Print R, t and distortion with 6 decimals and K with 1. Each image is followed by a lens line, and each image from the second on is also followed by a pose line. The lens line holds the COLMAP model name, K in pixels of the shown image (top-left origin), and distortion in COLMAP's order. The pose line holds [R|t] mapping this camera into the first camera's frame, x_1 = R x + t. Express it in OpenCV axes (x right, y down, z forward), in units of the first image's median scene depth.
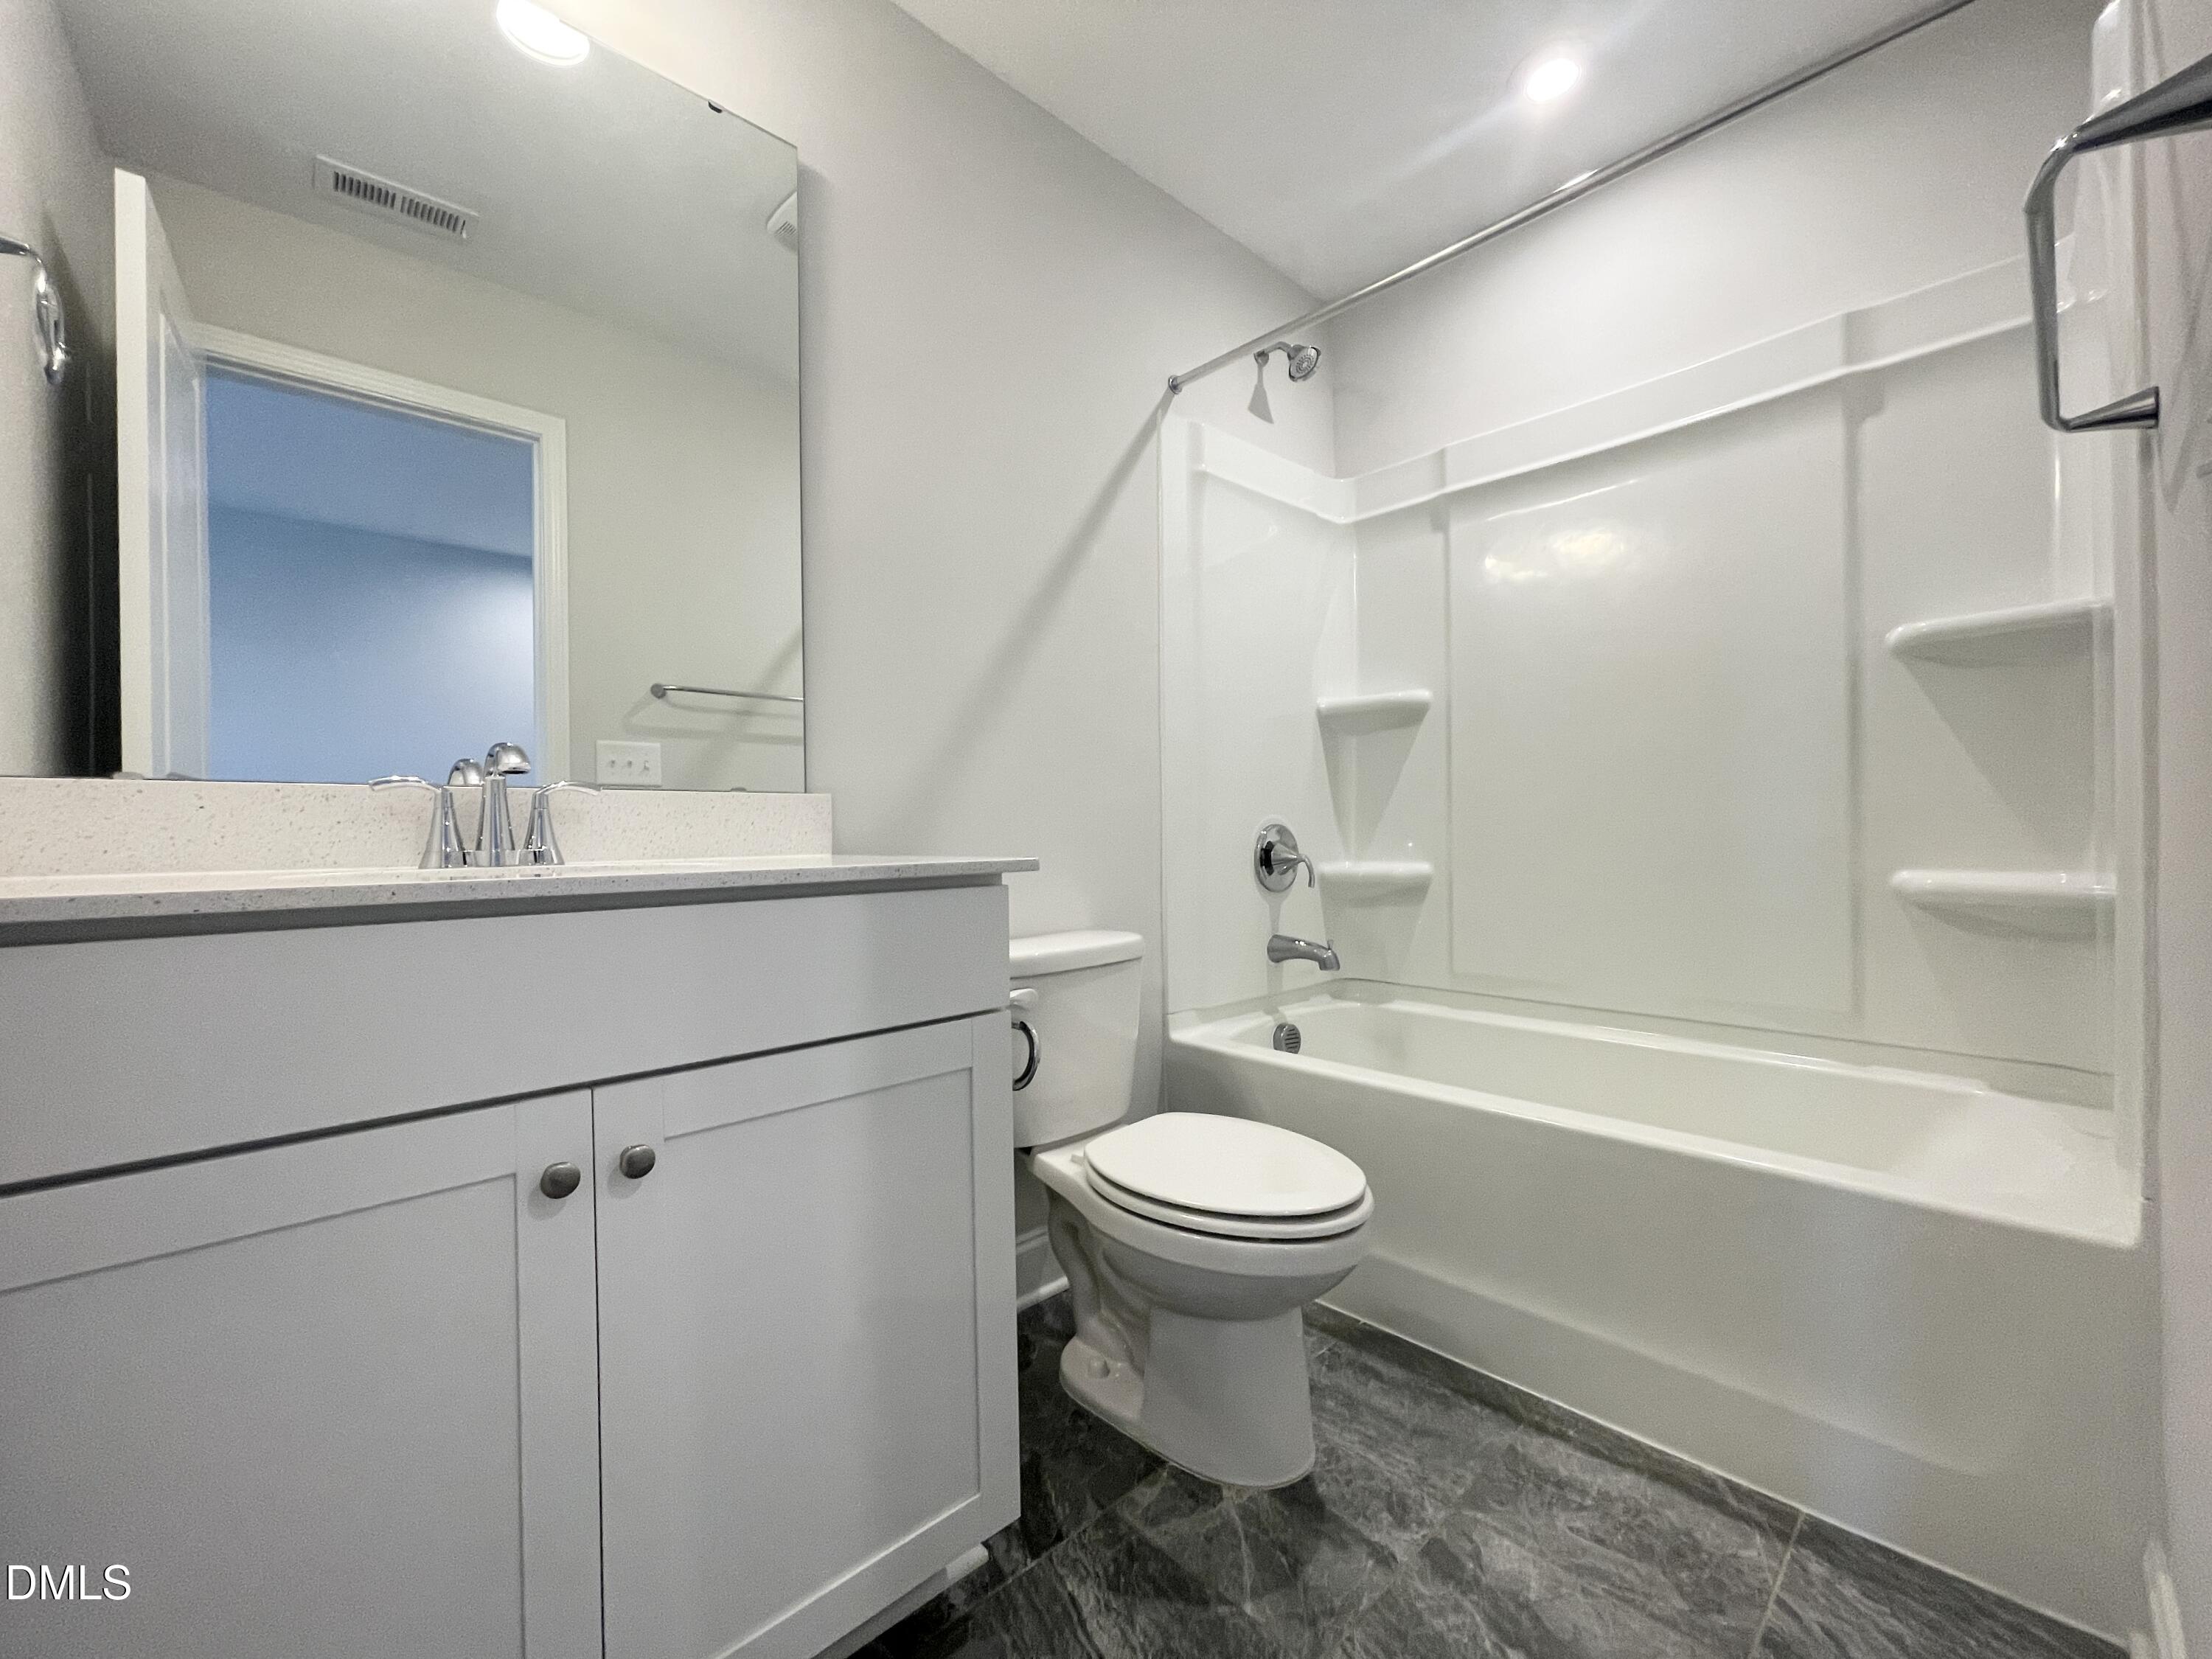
lens RADIAL K [[892.0, 0, 1106.0], [0, 892.0, 829.5], [0, 0, 1]] dist [-0.000519, -0.000134]
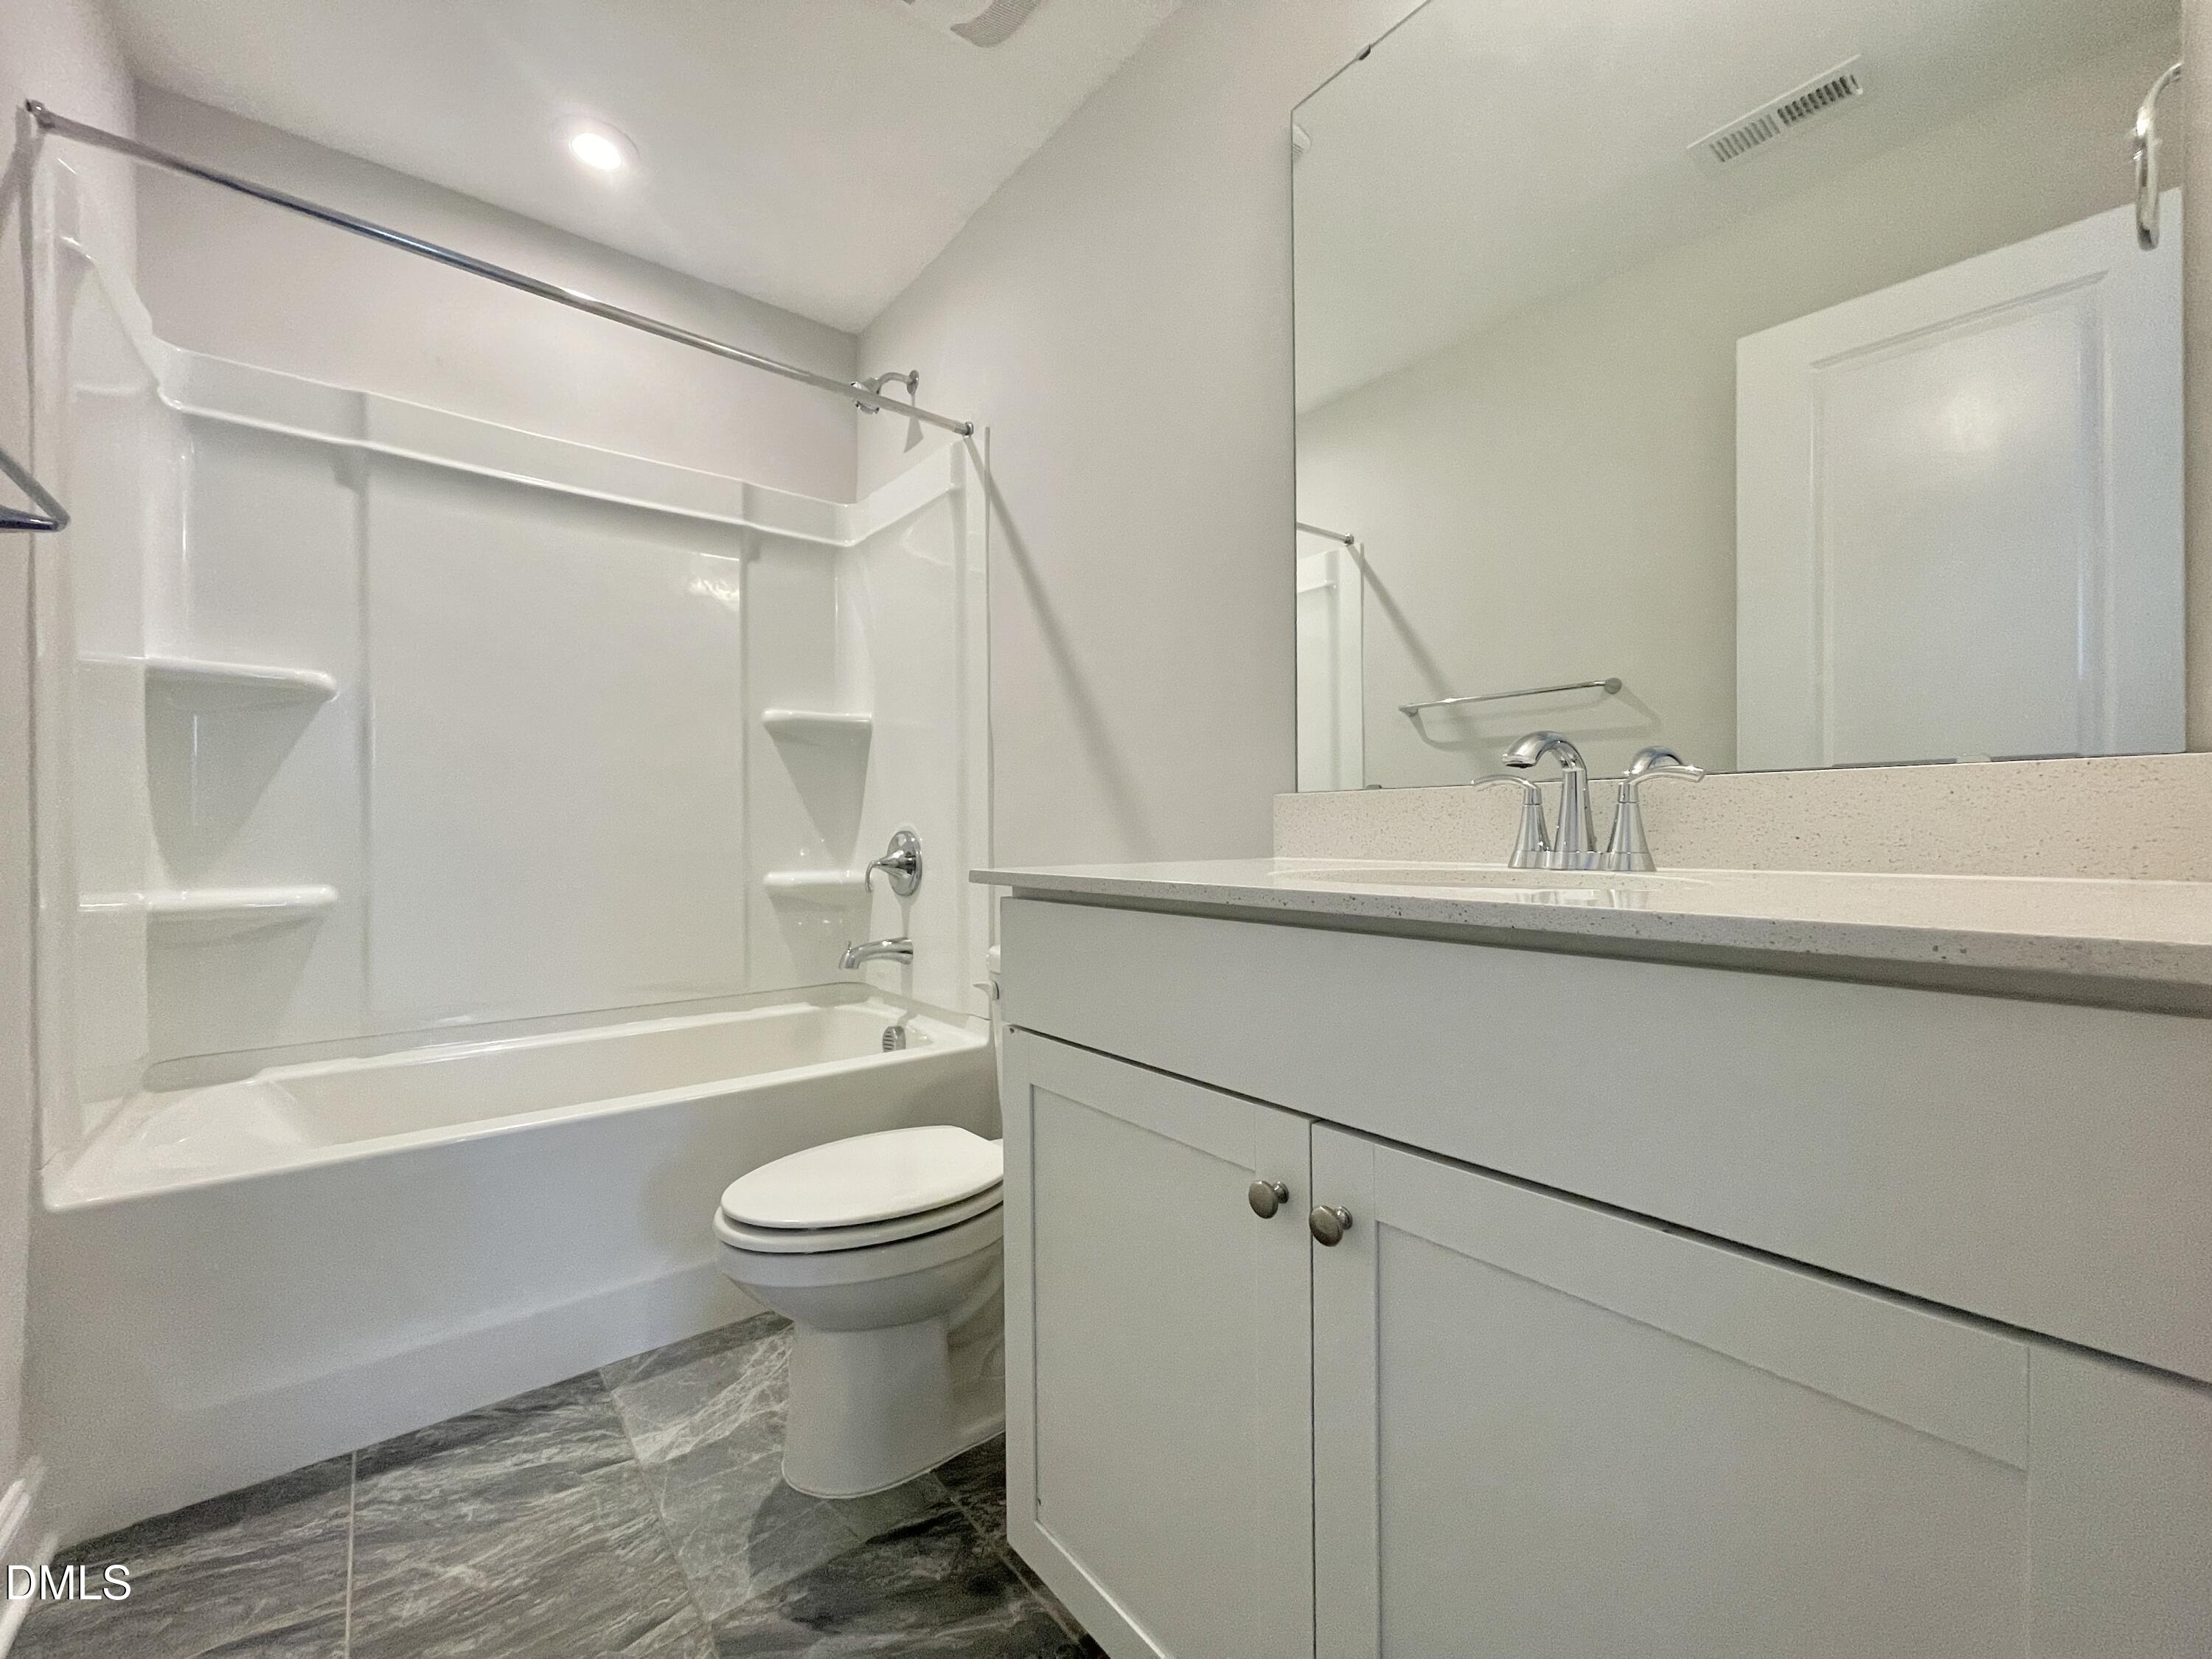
lens RADIAL K [[892.0, 0, 1106.0], [0, 892.0, 829.5], [0, 0, 1]] dist [-0.000519, -0.000134]
pose [[0.072478, 0.016020, 0.997241, -0.536948], [0.002151, 0.999866, -0.016218, -0.001319], [-0.997368, 0.003320, 0.072434, 0.320999]]
